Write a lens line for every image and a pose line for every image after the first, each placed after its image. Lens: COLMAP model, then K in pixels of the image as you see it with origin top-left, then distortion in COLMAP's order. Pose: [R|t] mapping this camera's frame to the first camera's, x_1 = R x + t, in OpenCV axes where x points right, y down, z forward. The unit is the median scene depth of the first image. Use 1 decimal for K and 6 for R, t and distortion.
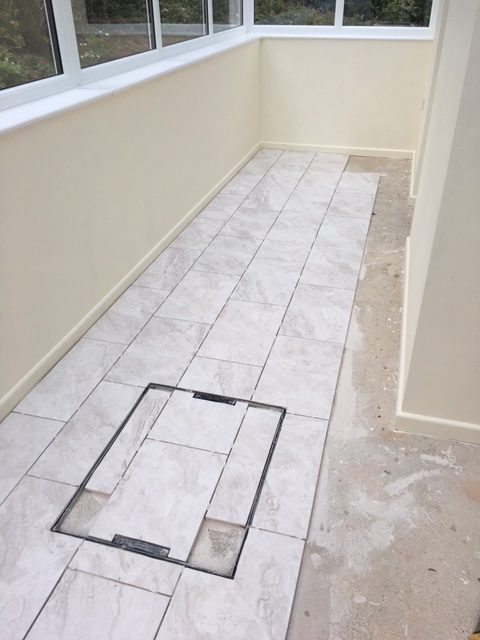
lens RADIAL K [[545.6, 0, 240.0], [0, 545.6, 320.0], [0, 0, 1]] dist [0.083605, -0.104008]
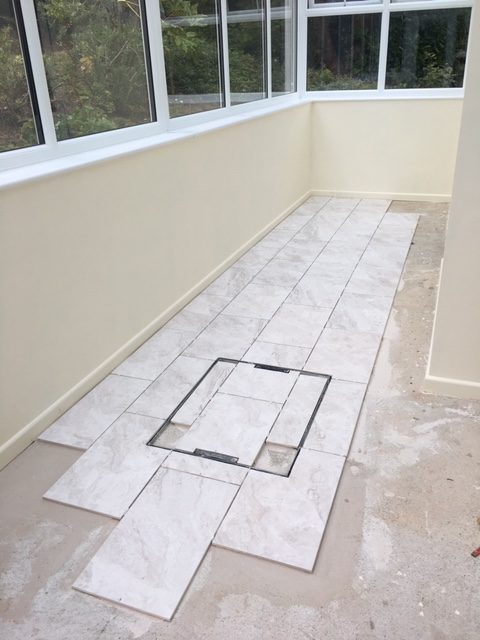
lens RADIAL K [[545.6, 0, 240.0], [0, 545.6, 320.0], [0, 0, 1]] dist [0.083605, -0.104008]
pose [[0.996023, 0.013139, -0.088122, -0.010319], [-0.023408, 0.992910, -0.116539, 0.159958], [0.085966, 0.118138, 0.989269, -0.192924]]
